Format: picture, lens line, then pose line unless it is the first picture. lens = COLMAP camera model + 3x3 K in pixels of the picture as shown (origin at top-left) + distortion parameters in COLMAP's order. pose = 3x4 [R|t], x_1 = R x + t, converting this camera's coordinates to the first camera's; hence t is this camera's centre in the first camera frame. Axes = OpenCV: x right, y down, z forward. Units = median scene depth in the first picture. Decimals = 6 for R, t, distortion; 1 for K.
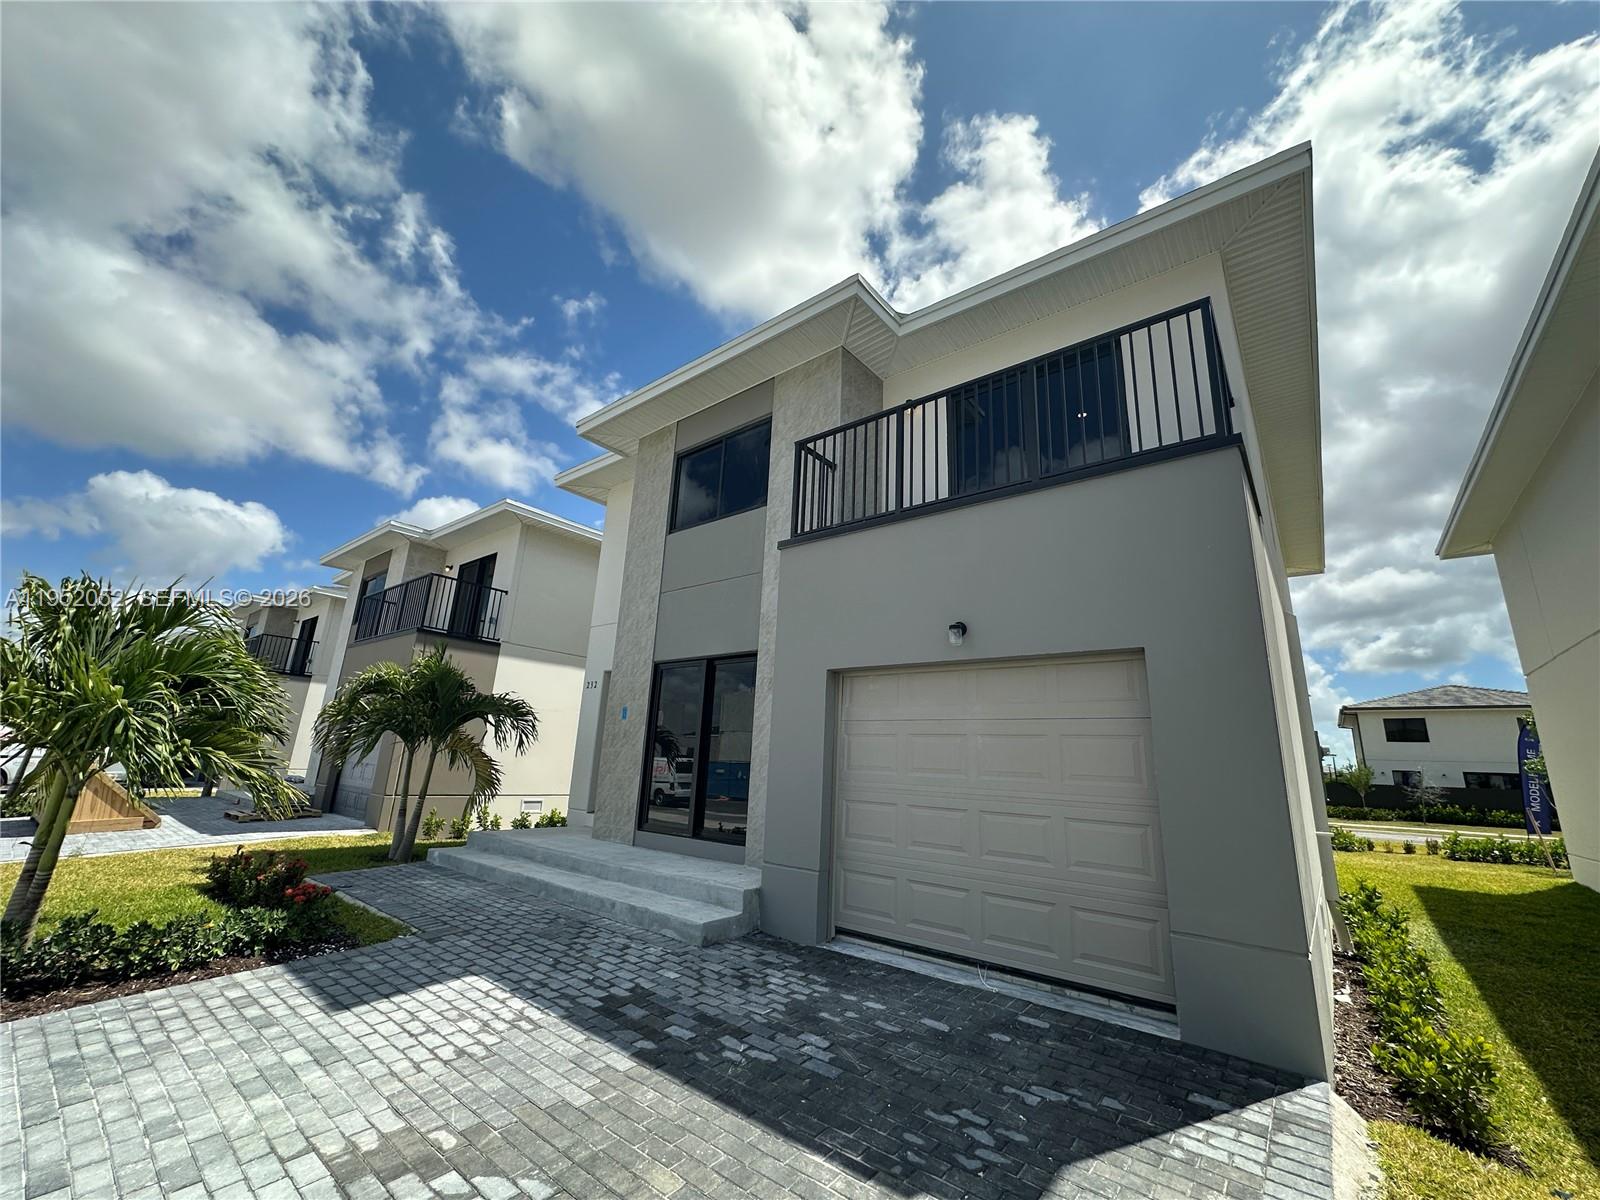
lens RADIAL K [[647.3, 0, 809.4], [0, 647.3, 608.3], [0, 0, 1]] dist [-0.007876, 0.002326]
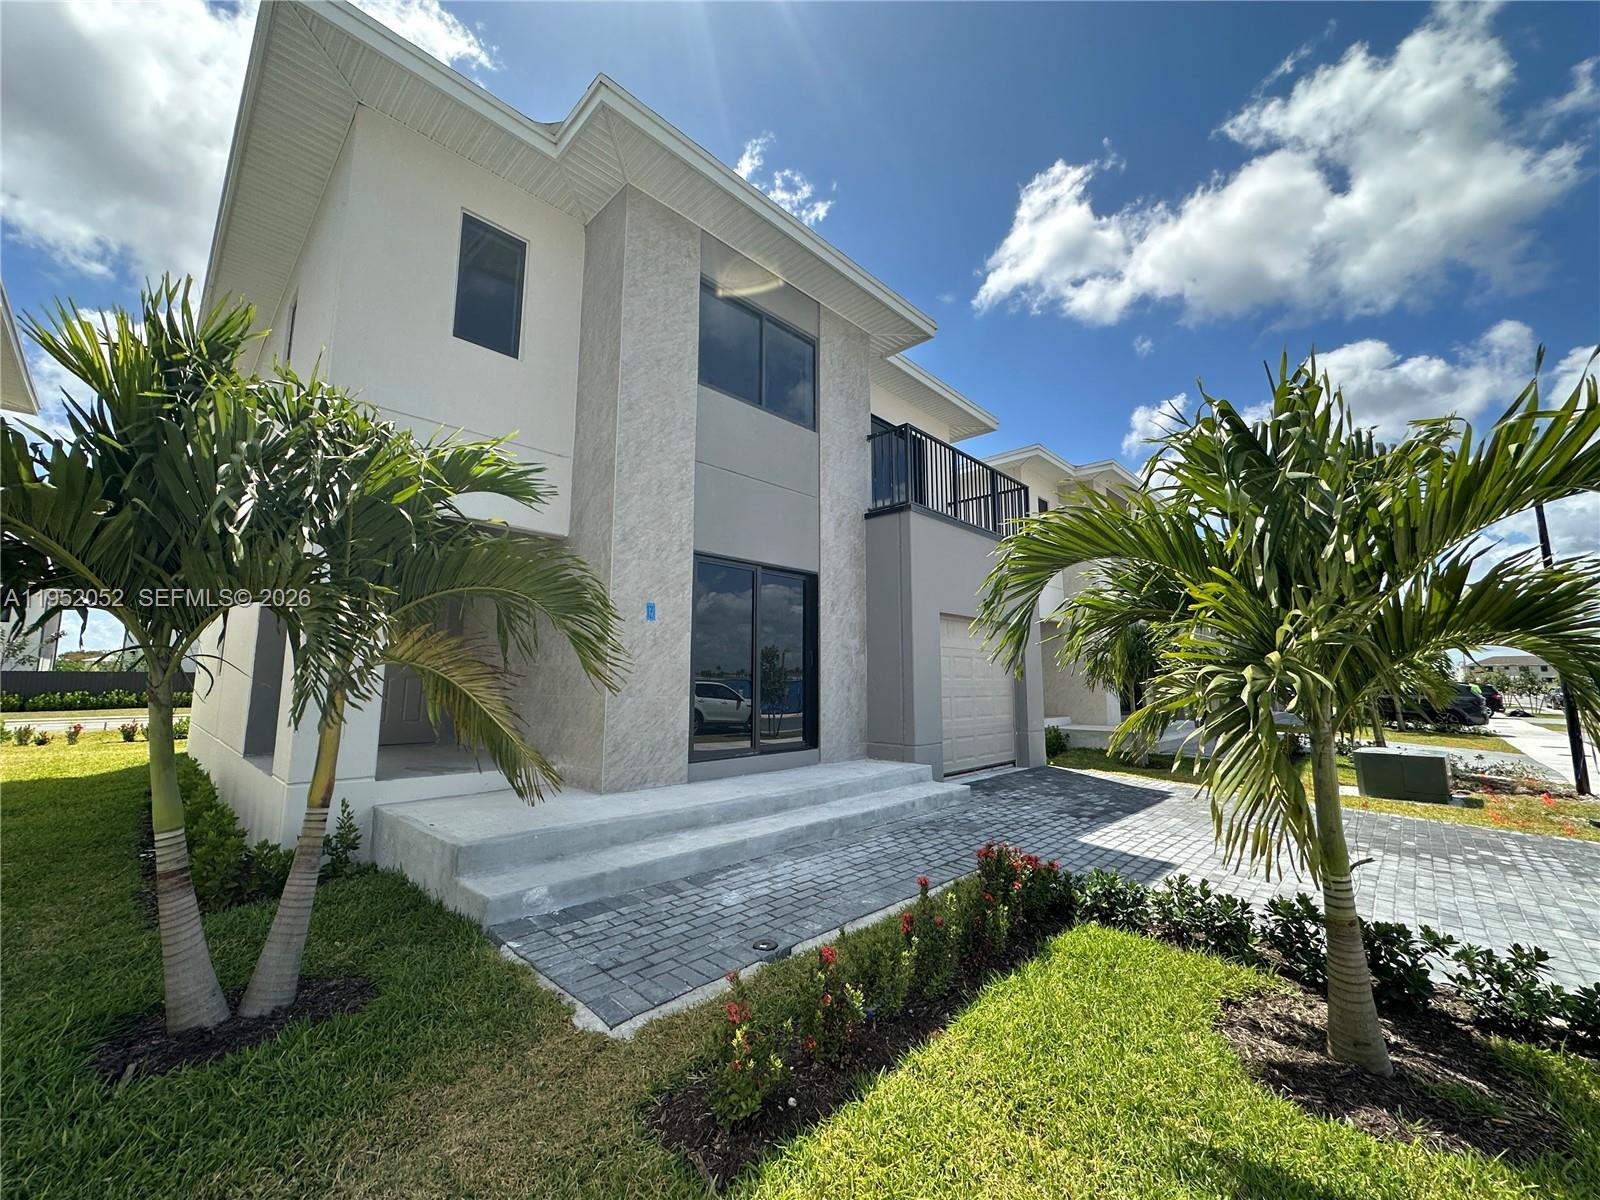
lens RADIAL K [[647.3, 0, 812.7], [0, 647.3, 591.0], [0, 0, 1]] dist [-0.007876, 0.002326]
pose [[0.067184, 0.083510, 0.994240, -1.345889], [-0.242520, 0.967972, -0.064915, 0.197206], [-0.967817, -0.236762, 0.085285, 1.066024]]
